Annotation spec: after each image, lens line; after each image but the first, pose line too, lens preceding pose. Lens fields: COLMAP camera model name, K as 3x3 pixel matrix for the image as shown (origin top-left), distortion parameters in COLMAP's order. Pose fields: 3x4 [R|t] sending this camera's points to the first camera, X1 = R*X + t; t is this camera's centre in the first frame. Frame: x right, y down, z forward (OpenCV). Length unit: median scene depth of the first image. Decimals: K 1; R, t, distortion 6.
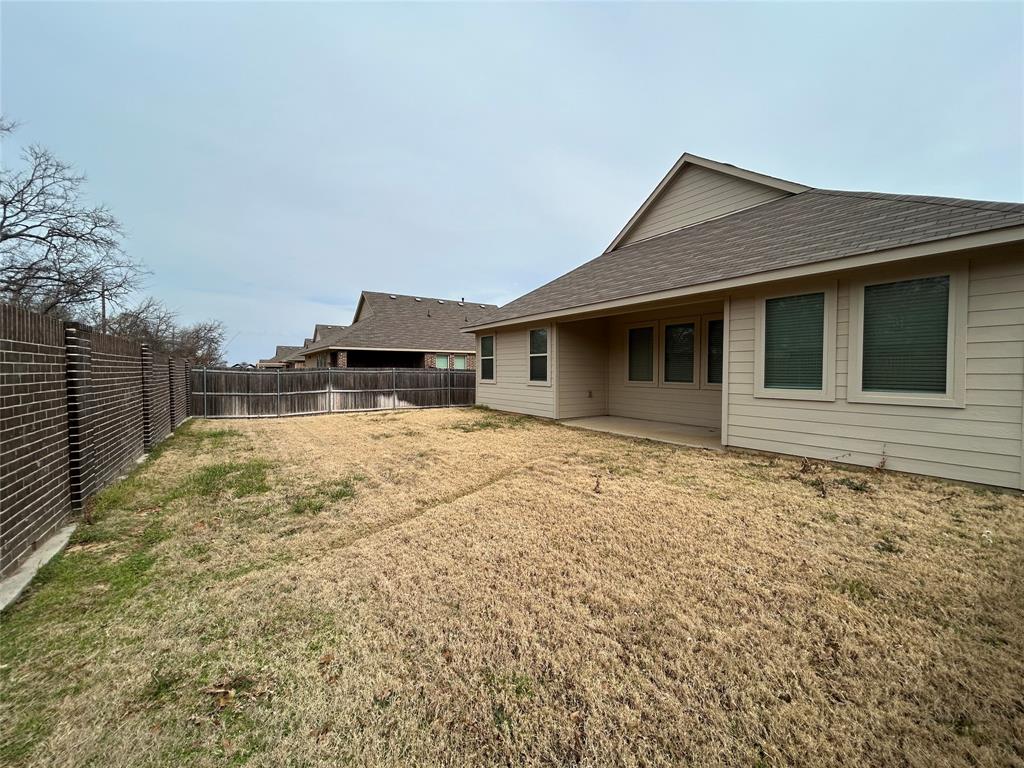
lens RADIAL K [[414.1, 0, 511.6], [0, 414.1, 382.2], [0, 0, 1]] dist [-0.001451, 0.002593]
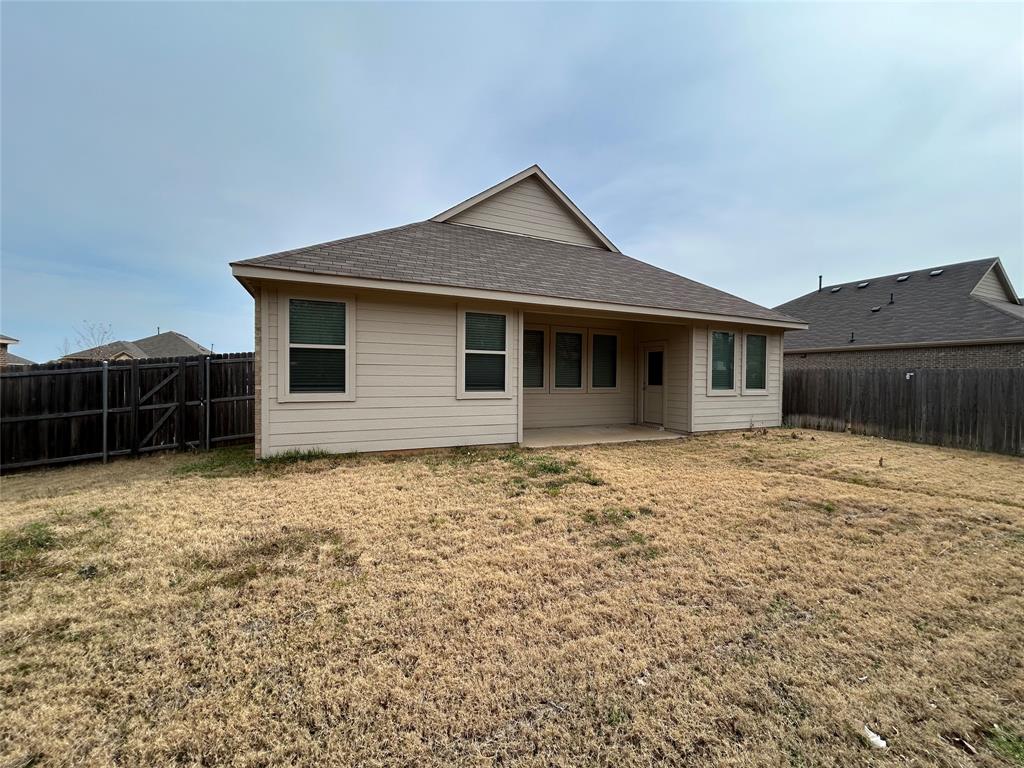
lens RADIAL K [[414.1, 0, 511.6], [0, 414.1, 382.2], [0, 0, 1]] dist [-0.001451, 0.002593]
pose [[0.165360, -0.012273, 0.986157, -0.610545], [0.017807, 0.999797, 0.009456, -0.024426], [-0.986073, 0.015997, 0.165545, 0.892665]]
